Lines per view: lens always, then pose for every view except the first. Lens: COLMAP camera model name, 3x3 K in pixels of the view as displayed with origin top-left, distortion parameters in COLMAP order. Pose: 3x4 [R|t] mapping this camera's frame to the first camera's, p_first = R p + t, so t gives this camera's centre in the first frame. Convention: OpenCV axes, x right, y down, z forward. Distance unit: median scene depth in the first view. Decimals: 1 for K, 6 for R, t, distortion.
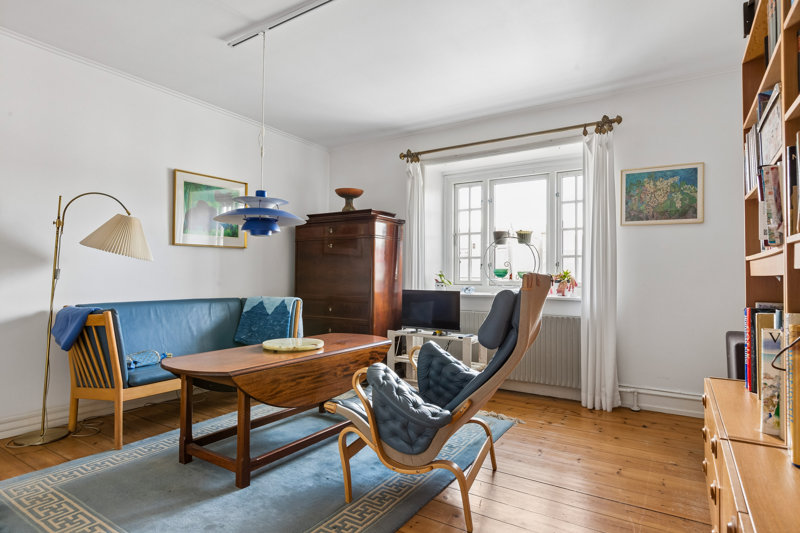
lens RADIAL K [[449.4, 0, 399.2], [0, 449.4, 265.2], [0, 0, 1]] dist [-0.003746, -0.000874]
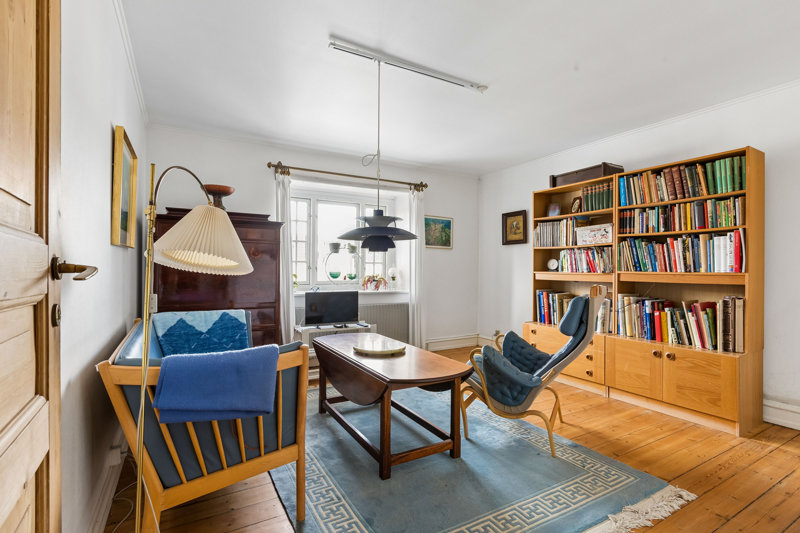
lens RADIAL K [[382.5, 0, 399.3], [0, 382.5, 265.5], [0, 0, 1]] dist [0.000535, 0.000057]
pose [[0.458182, 0.001065, 0.888858, -0.838631], [-0.027352, 0.999543, 0.012901, -0.034770], [-0.888437, -0.030224, 0.458002, 0.401243]]
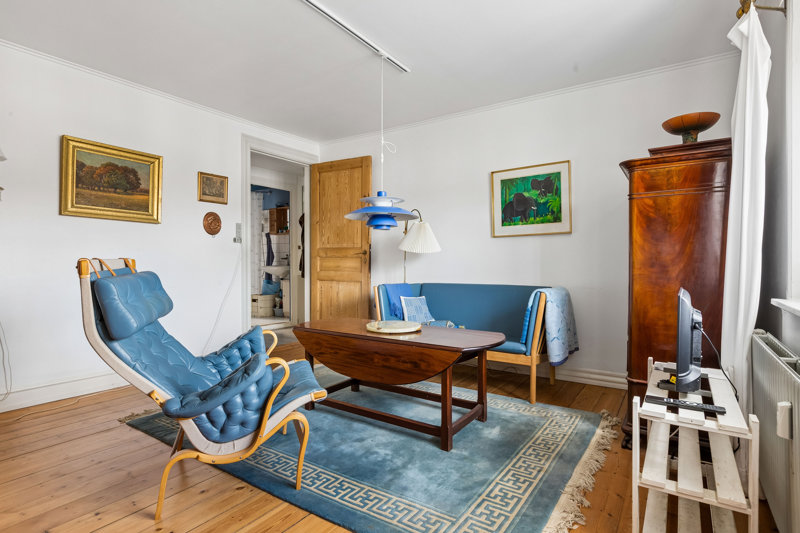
lens RADIAL K [[404.4, 0, 400.2], [0, 404.4, 264.3], [0, 0, 1]] dist [-0.002468, 0.000938]
pose [[-0.029483, 0.000211, -0.999565, 0.571354], [0.027683, 0.999617, -0.000606, 0.019913], [0.999182, -0.027689, -0.029478, 0.805646]]
